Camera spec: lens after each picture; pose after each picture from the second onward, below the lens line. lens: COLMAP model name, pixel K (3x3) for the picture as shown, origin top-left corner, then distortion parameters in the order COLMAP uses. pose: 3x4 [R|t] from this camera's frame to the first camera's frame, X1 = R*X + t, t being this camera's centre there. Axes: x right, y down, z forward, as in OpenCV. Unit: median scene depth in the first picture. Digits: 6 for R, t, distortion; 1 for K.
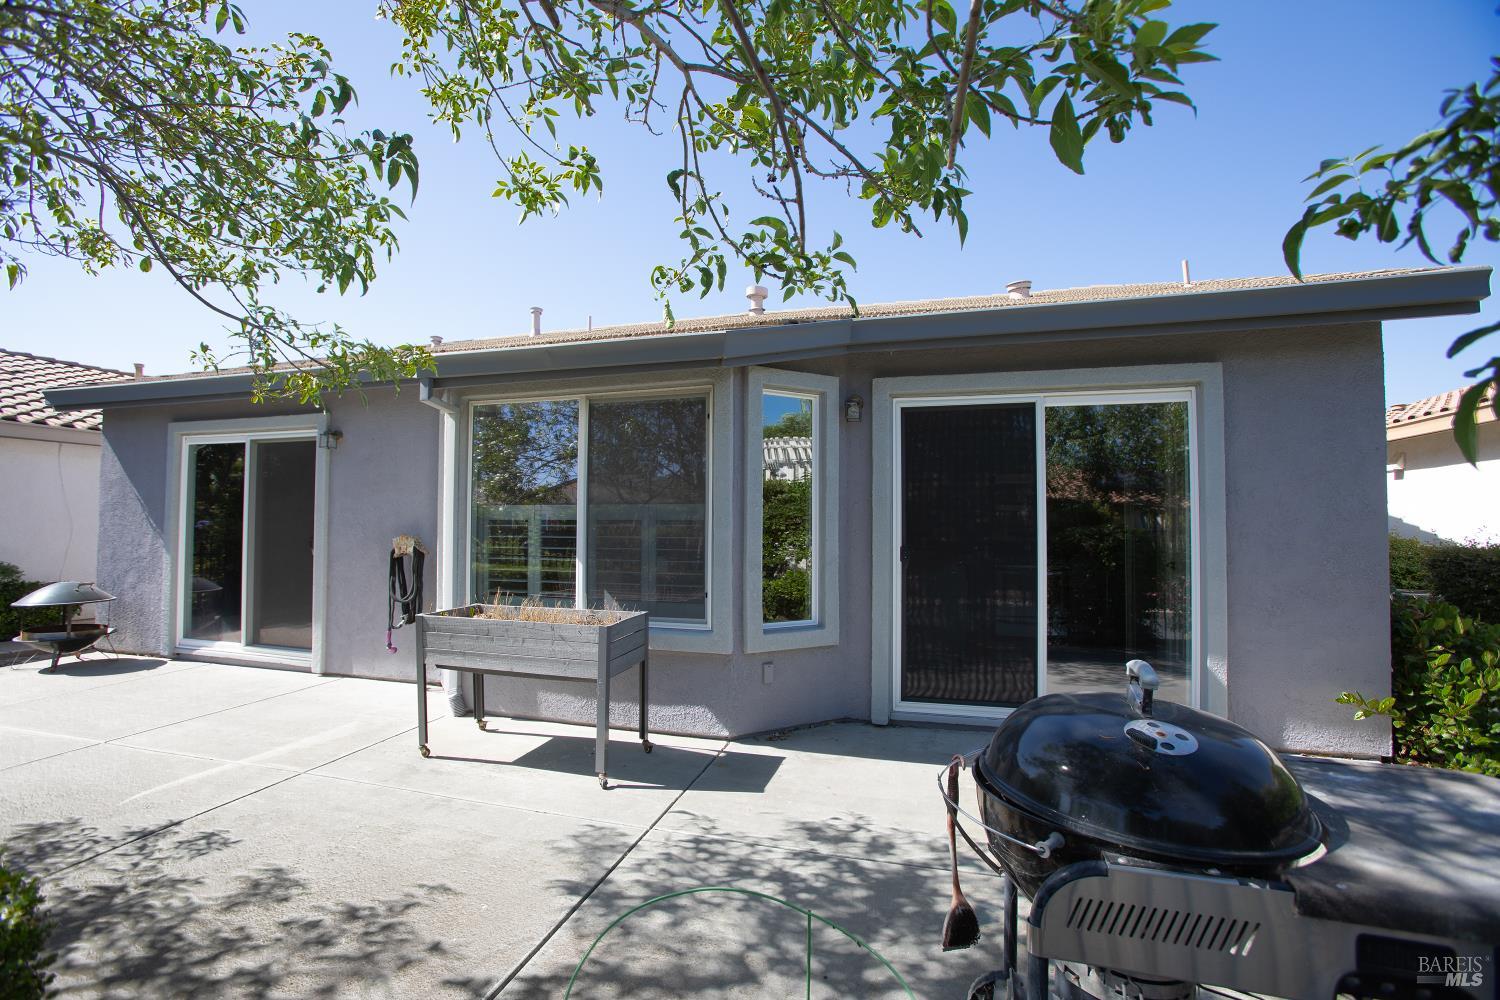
lens RADIAL K [[736.3, 0, 746.7], [0, 736.3, 499.2], [0, 0, 1]] dist [-0.000482, 0.000777]
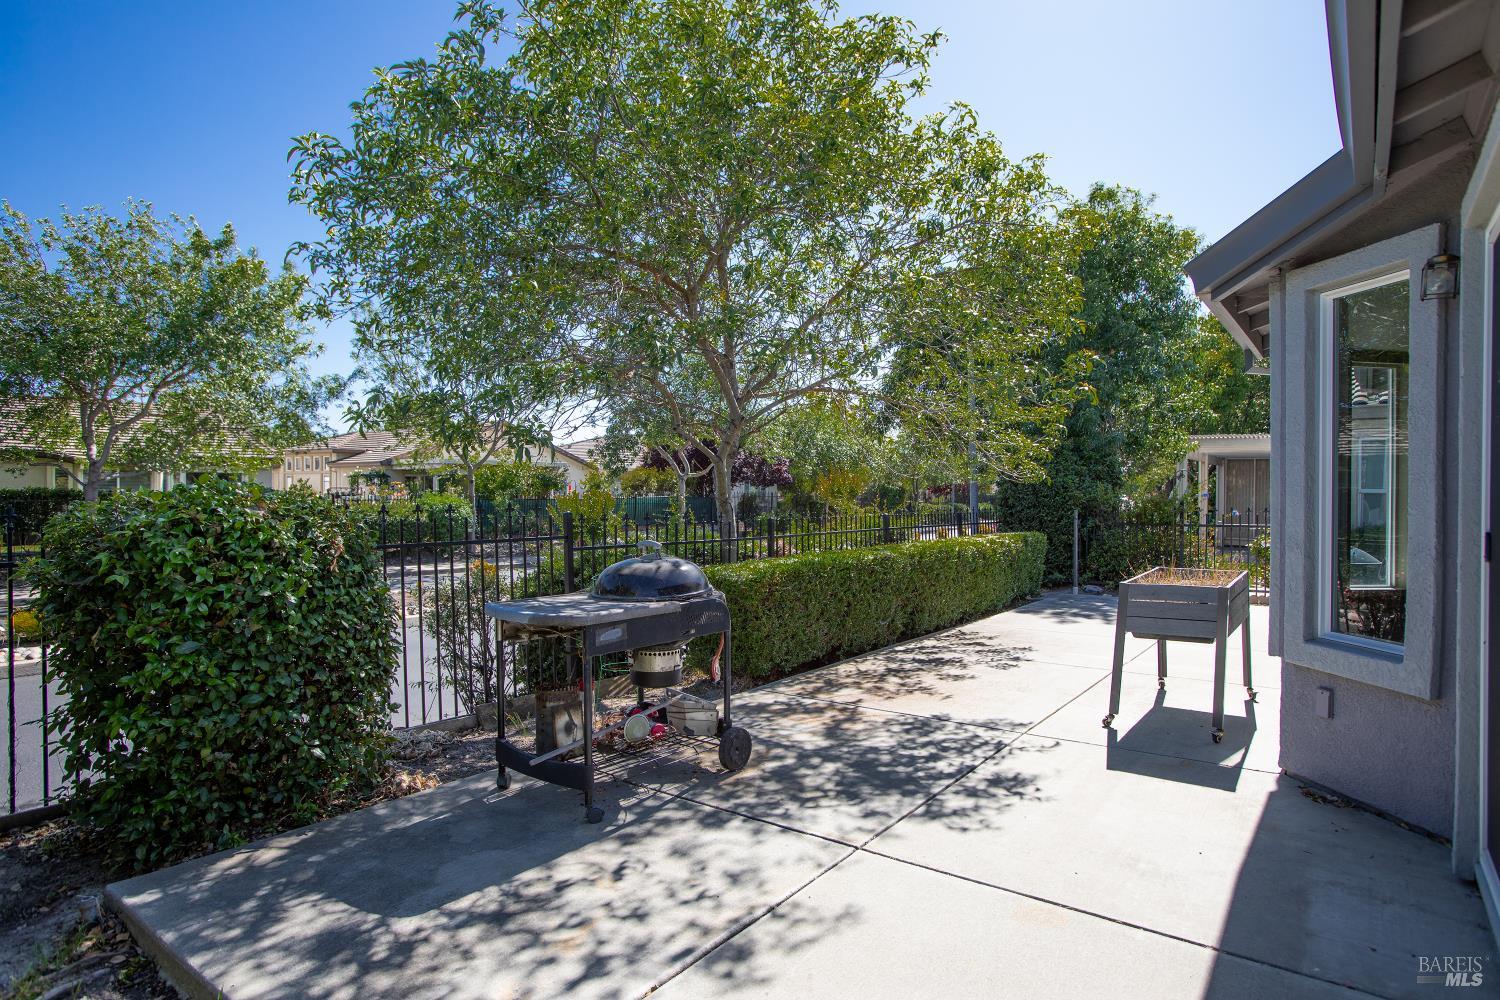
lens RADIAL K [[736.3, 0, 746.7], [0, 736.3, 499.2], [0, 0, 1]] dist [-0.000482, 0.000777]
pose [[-0.367766, -0.004806, -0.929906, 1.318255], [0.025502, 0.999558, -0.015251, 0.047751], [0.929569, -0.029324, -0.367481, 1.098965]]
